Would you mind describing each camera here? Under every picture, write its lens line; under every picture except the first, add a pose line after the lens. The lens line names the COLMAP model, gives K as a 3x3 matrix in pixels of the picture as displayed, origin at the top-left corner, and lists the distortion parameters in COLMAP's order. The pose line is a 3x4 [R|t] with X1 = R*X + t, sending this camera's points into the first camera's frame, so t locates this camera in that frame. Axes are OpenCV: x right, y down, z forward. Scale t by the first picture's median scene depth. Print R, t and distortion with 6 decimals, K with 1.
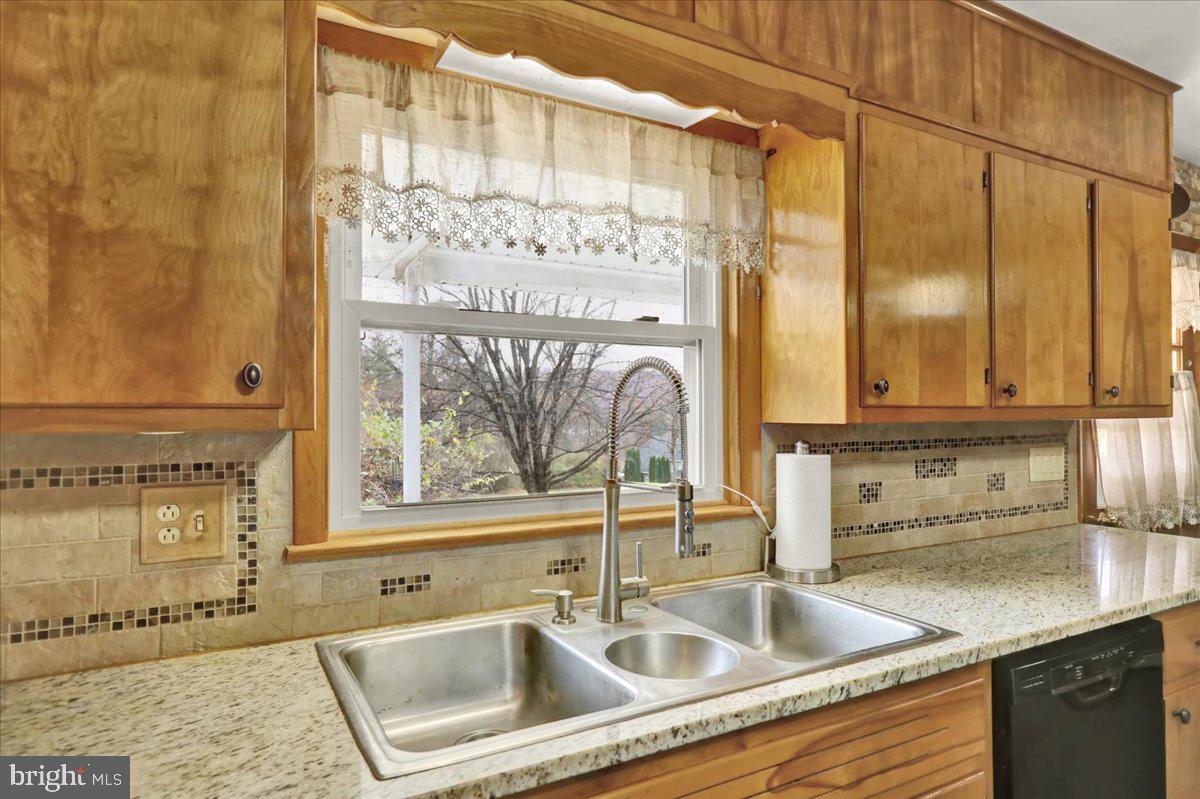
lens RADIAL K [[704.3, 0, 594.2], [0, 704.3, 410.3], [0, 0, 1]] dist [0.001583, 0.000956]
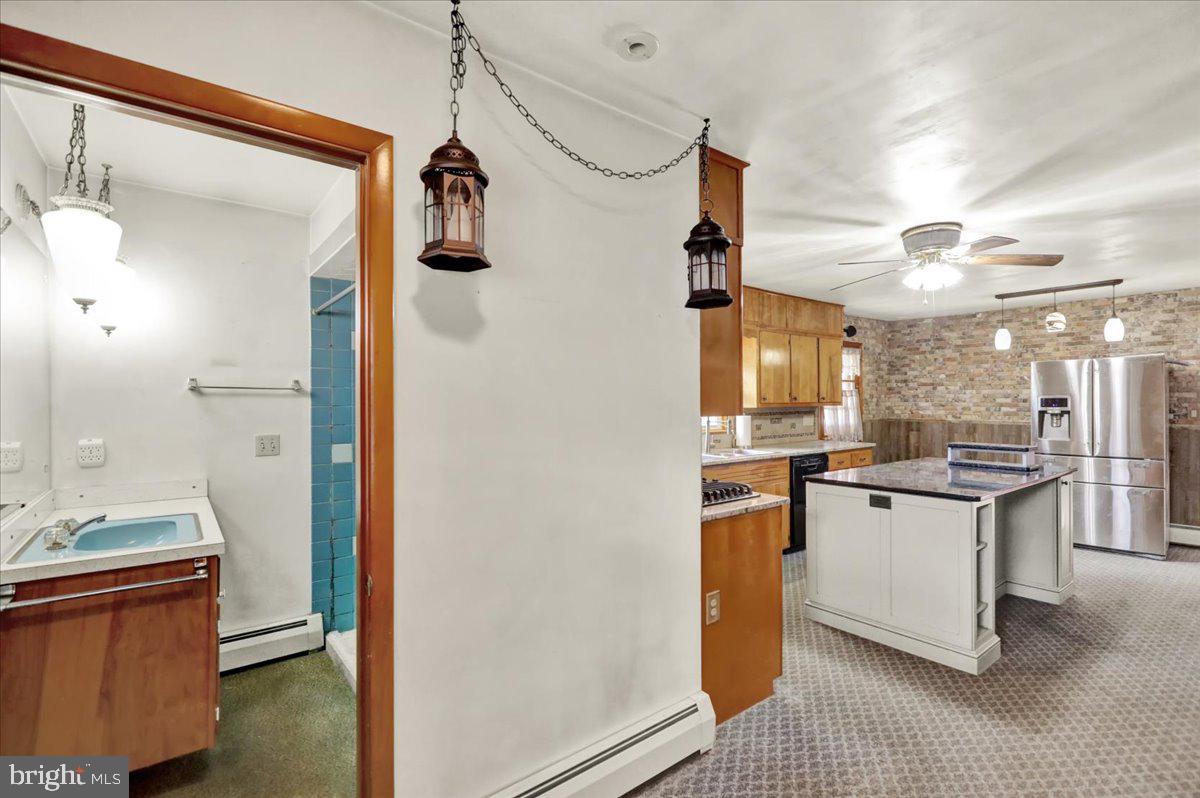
lens RADIAL K [[567.0, 0, 589.2], [0, 567.0, 411.0], [0, 0, 1]] dist [0.001748, 0.001201]
pose [[0.988005, -0.007484, 0.154243, -1.000701], [0.004940, 0.999845, 0.016873, -0.019277], [-0.154345, -0.015909, 0.987889, -1.889543]]
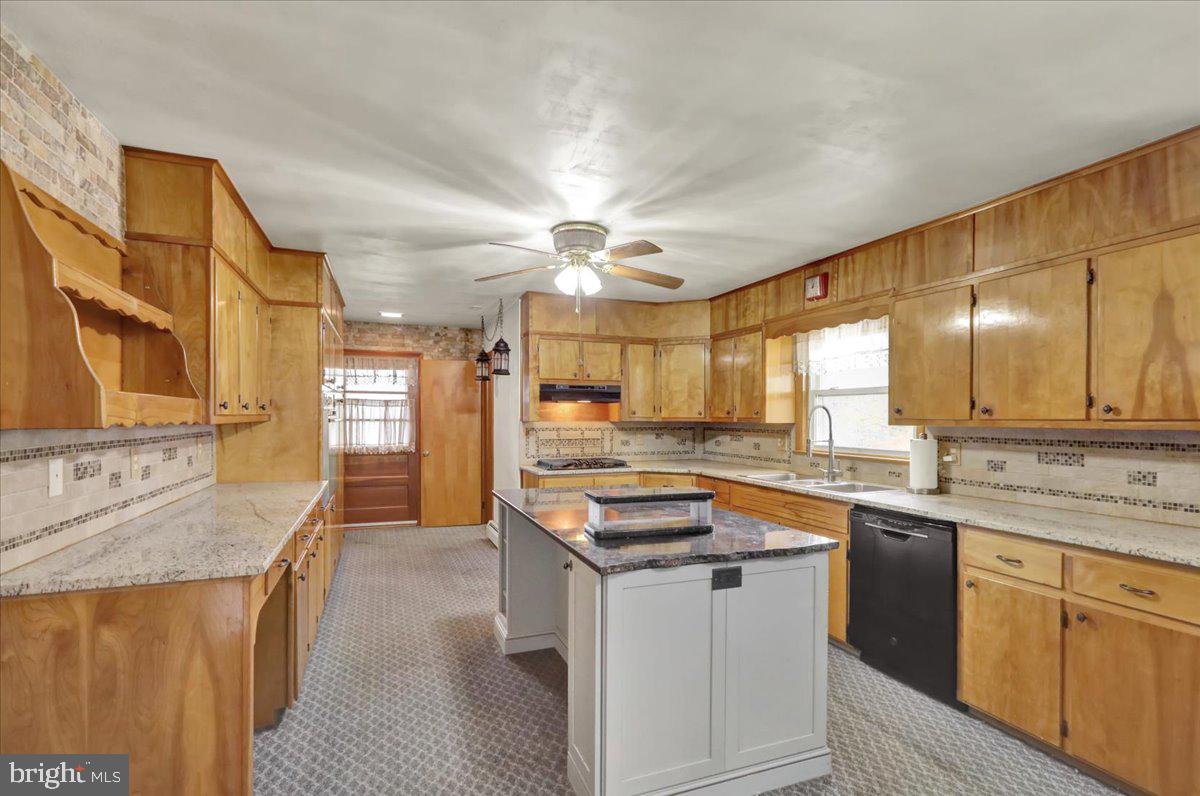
lens RADIAL K [[567.0, 0, 585.9], [0, 567.0, 423.3], [0, 0, 1]] dist [0.001748, 0.001201]
pose [[-0.170213, 0.012374, -0.985330, 2.333992], [-0.005829, 0.999891, 0.013563, -0.008655], [0.985390, 0.008052, -0.170122, 0.232498]]
